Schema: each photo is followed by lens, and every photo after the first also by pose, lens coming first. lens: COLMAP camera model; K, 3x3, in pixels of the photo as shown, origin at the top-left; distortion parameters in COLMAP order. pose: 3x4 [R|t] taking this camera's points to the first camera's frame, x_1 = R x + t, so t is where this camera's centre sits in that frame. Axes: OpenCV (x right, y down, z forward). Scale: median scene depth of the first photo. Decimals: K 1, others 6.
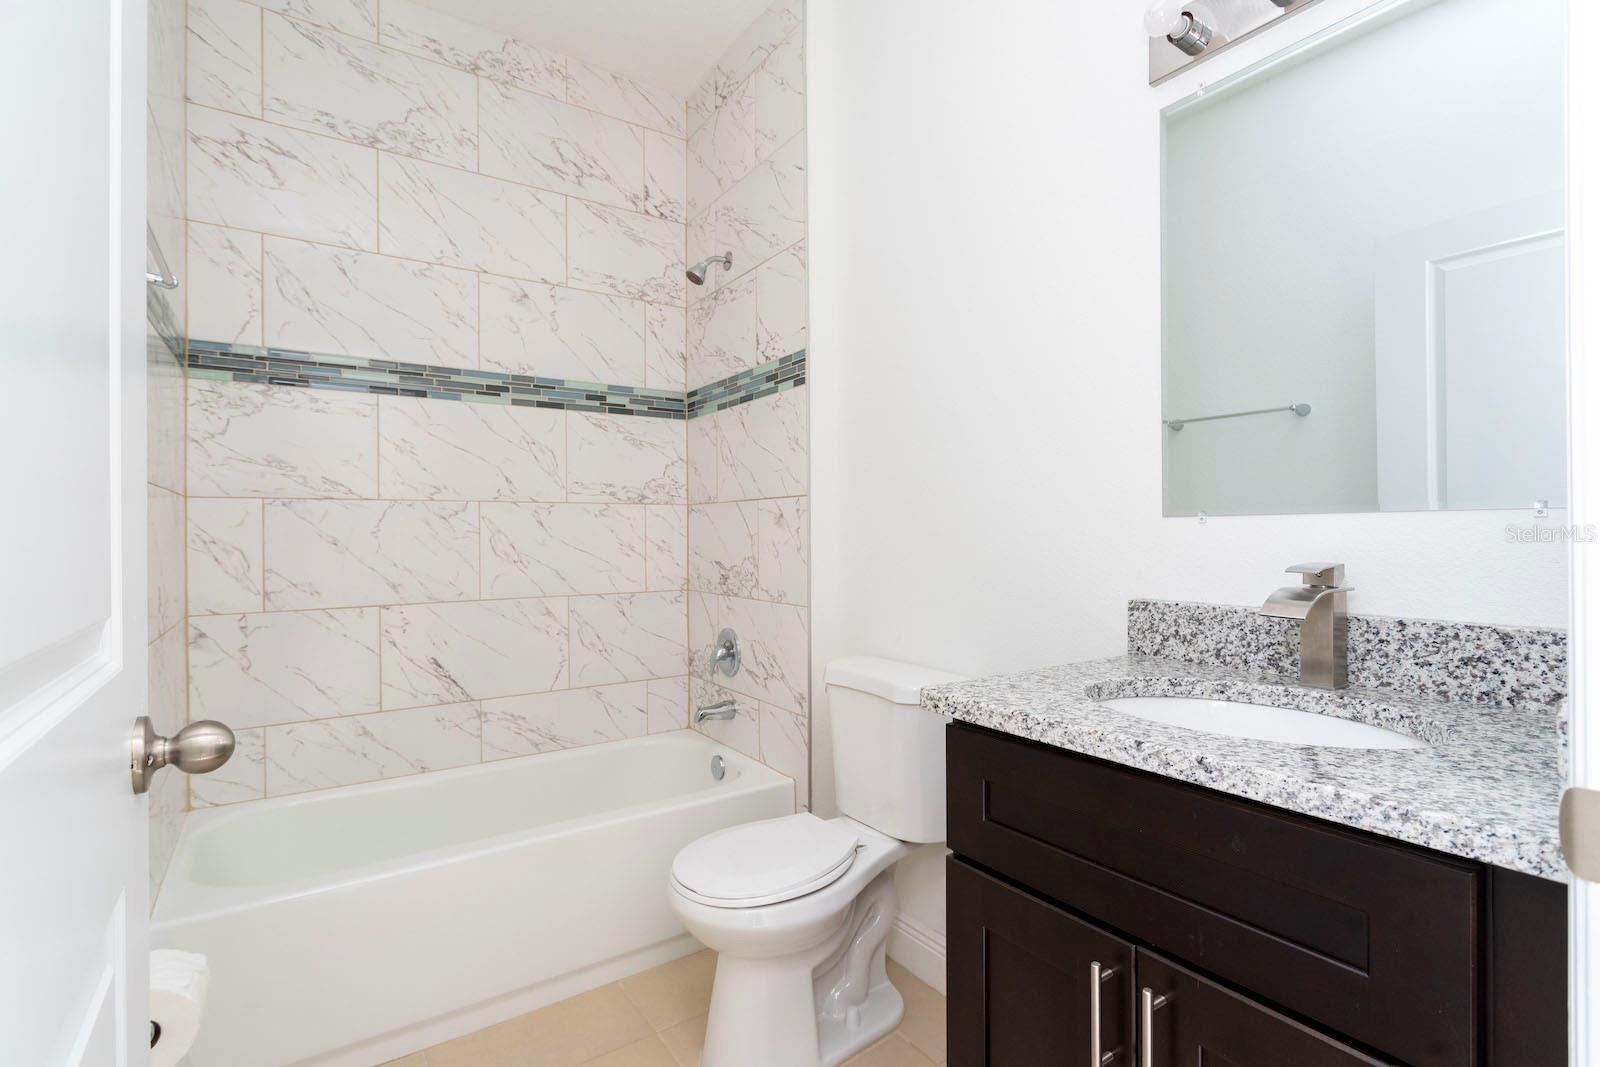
lens RADIAL K [[761.3, 0, 807.2], [0, 761.3, 537.9], [0, 0, 1]] dist [0.004636, -0.000984]
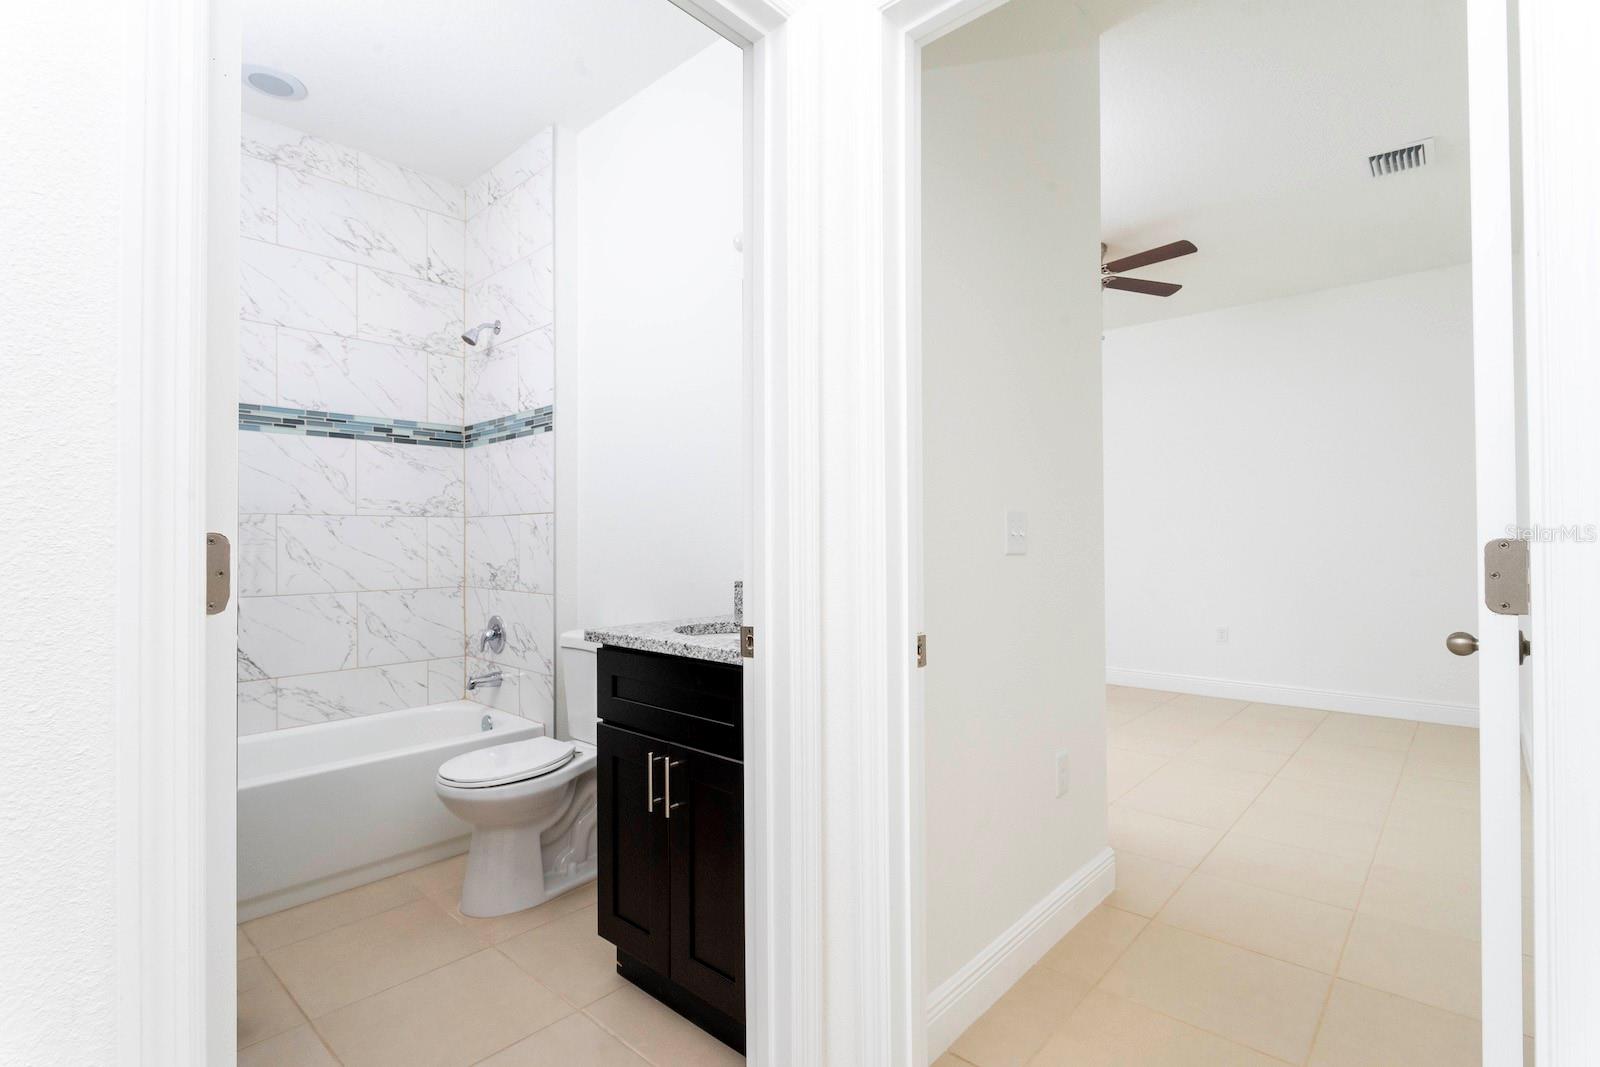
lens RADIAL K [[761.3, 0, 804.3], [0, 761.3, 535.0], [0, 0, 1]] dist [0.004636, -0.000984]
pose [[0.973121, 0.001486, 0.230289, 0.105250], [0.001384, 0.999923, -0.012302, 0.001080], [-0.230290, 0.012290, 0.973044, -0.365009]]
